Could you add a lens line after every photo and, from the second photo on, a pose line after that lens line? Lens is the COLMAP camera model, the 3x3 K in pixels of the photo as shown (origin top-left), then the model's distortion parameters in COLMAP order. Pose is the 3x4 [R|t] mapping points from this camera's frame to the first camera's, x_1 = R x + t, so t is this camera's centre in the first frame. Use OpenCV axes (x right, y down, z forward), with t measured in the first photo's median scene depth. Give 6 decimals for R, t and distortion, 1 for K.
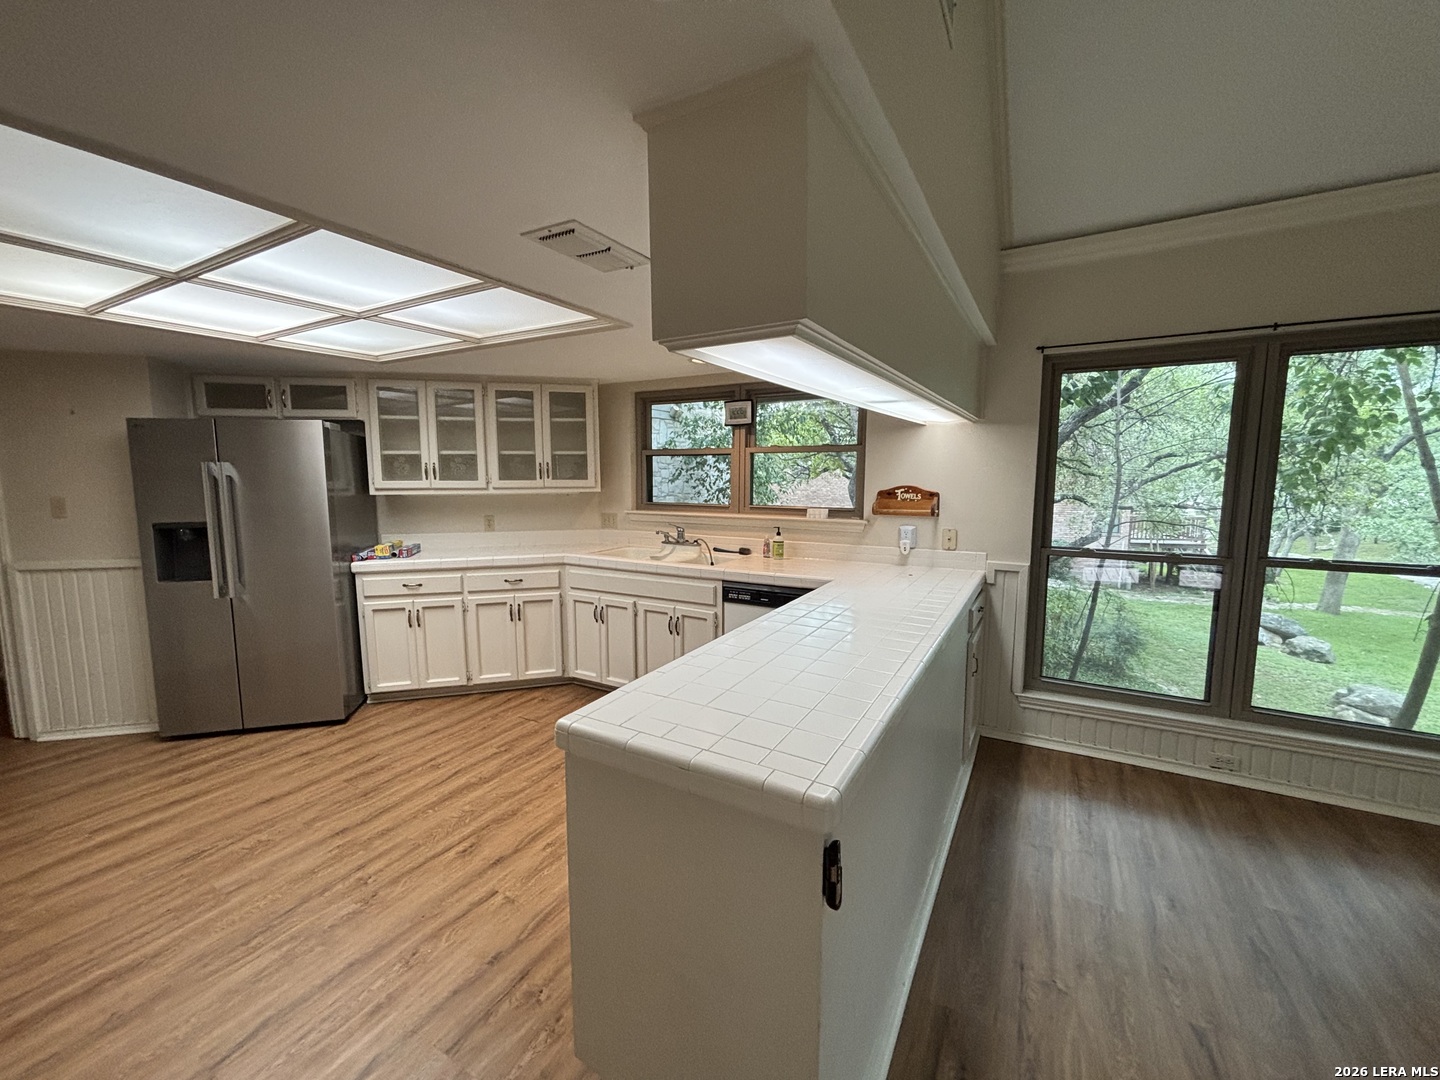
lens RADIAL K [[582.8, 0, 709.5], [0, 582.8, 528.9], [0, 0, 1]] dist [-0.002427, 0.000994]
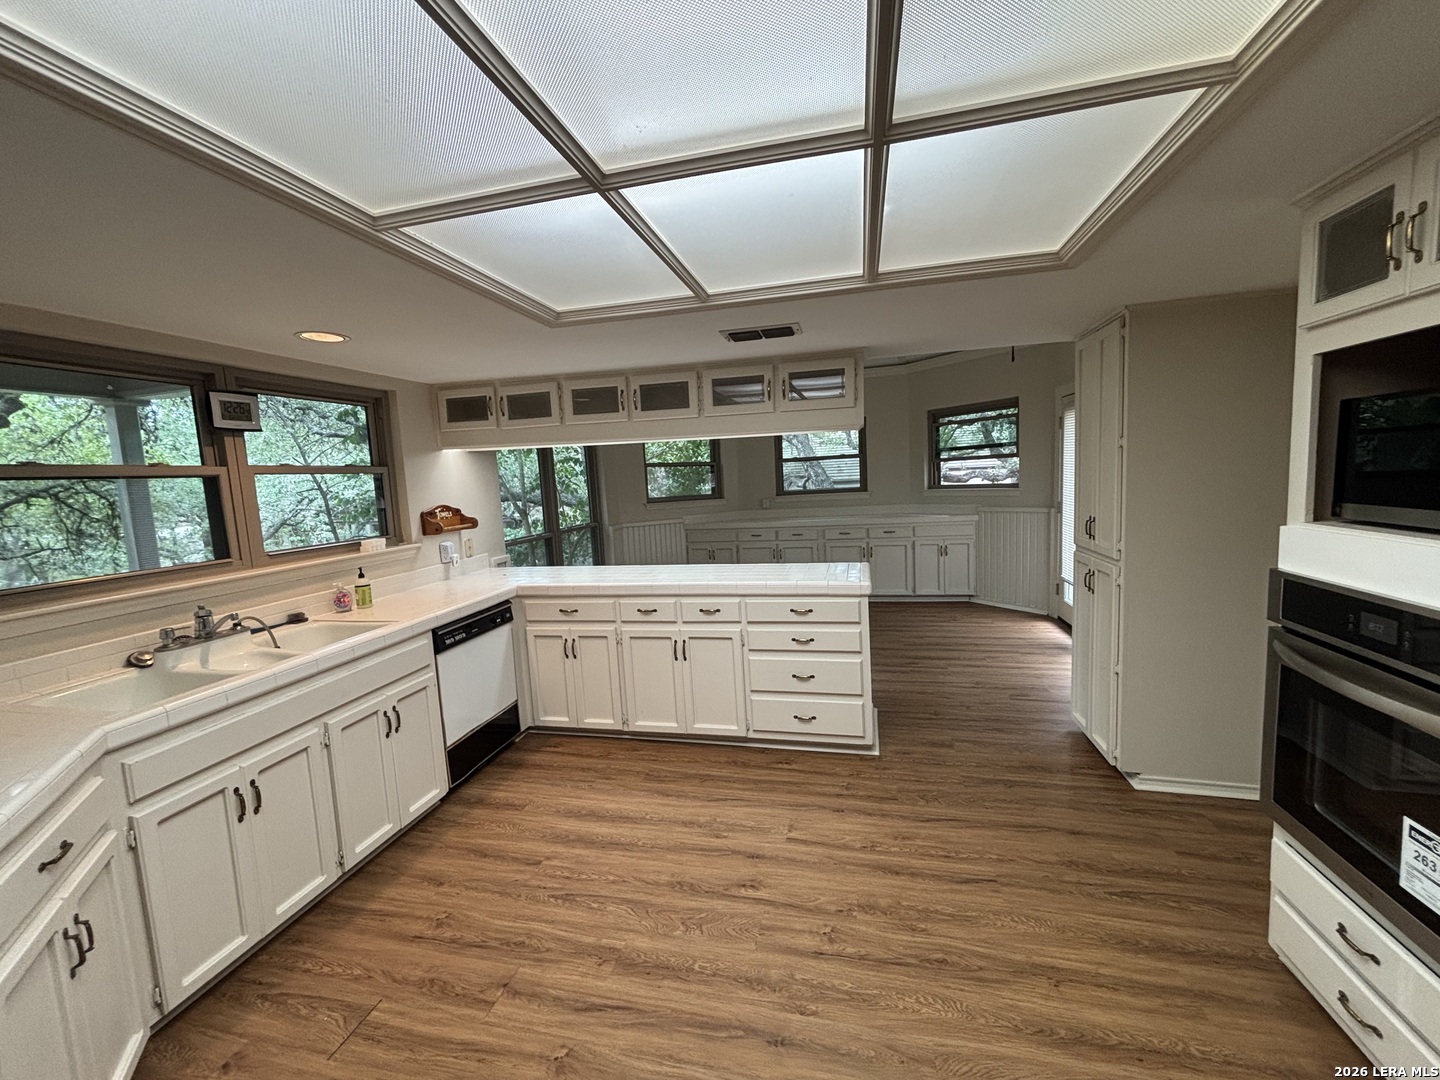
lens RADIAL K [[582.8, 0, 718.7], [0, 582.8, 535.7], [0, 0, 1]] dist [-0.002427, 0.000994]
pose [[-0.282450, -0.087538, 0.955280, -0.911686], [0.140696, 0.981278, 0.131521, -0.096074], [-0.948908, 0.171552, -0.264846, 0.876433]]
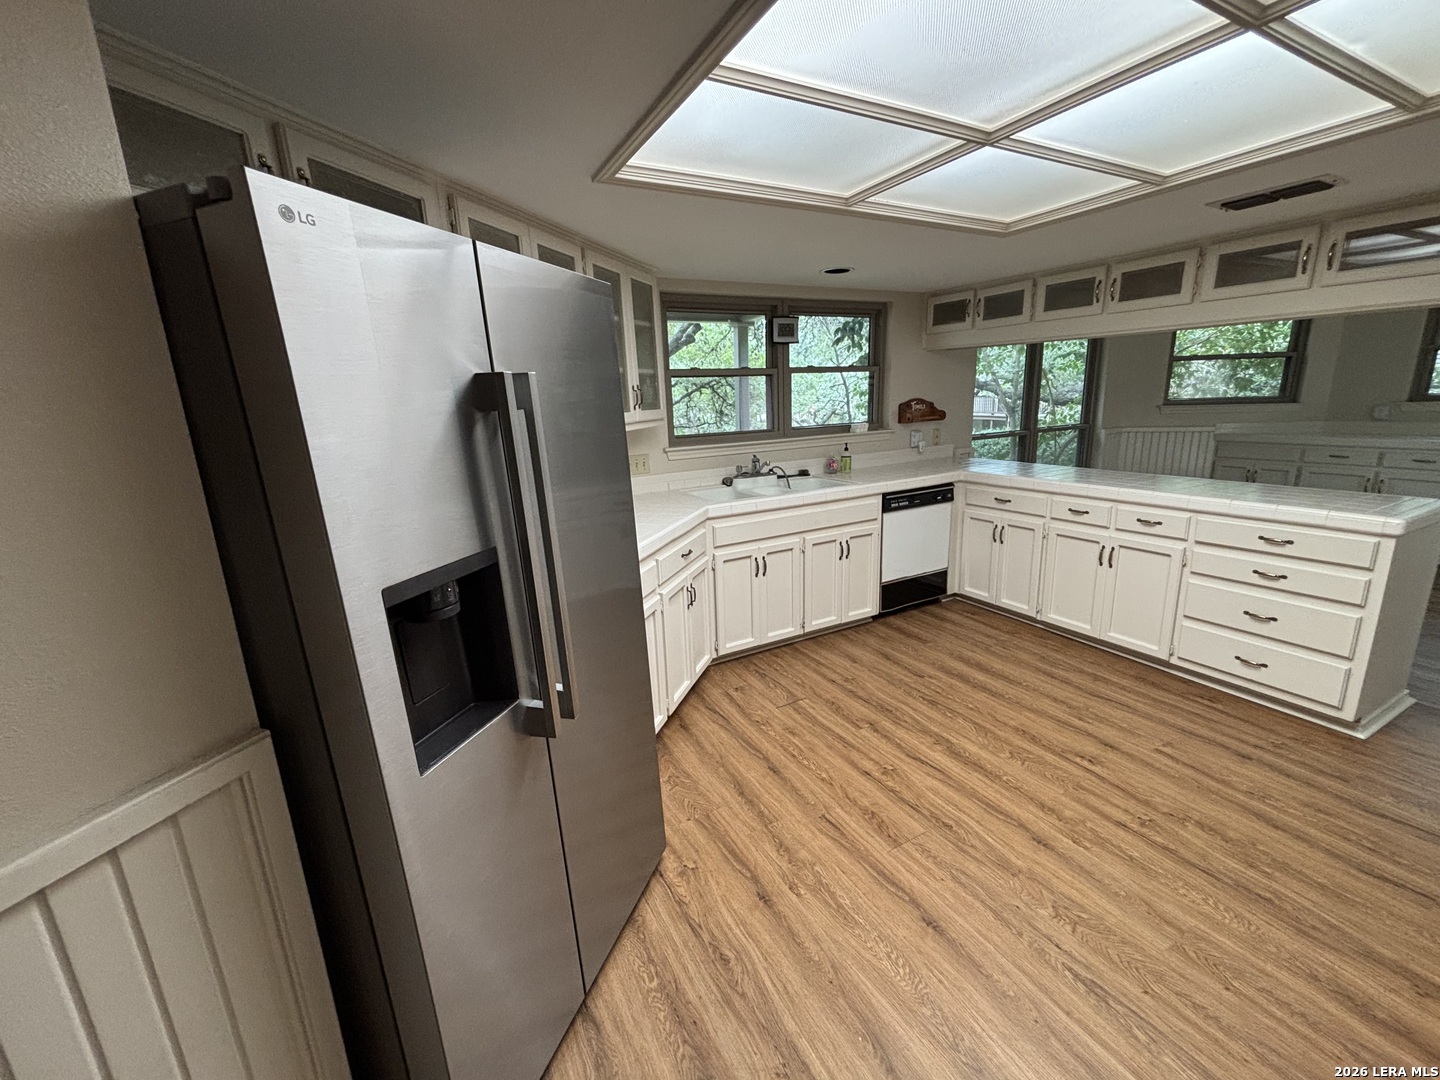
lens RADIAL K [[582.8, 0, 714.6], [0, 582.8, 536.9], [0, 0, 1]] dist [-0.002427, 0.000994]
pose [[0.533005, -0.221558, 0.816589, -1.111264], [0.121133, 0.975147, 0.185512, -0.075697], [-0.837396, 0.000037, 0.546597, 0.723778]]
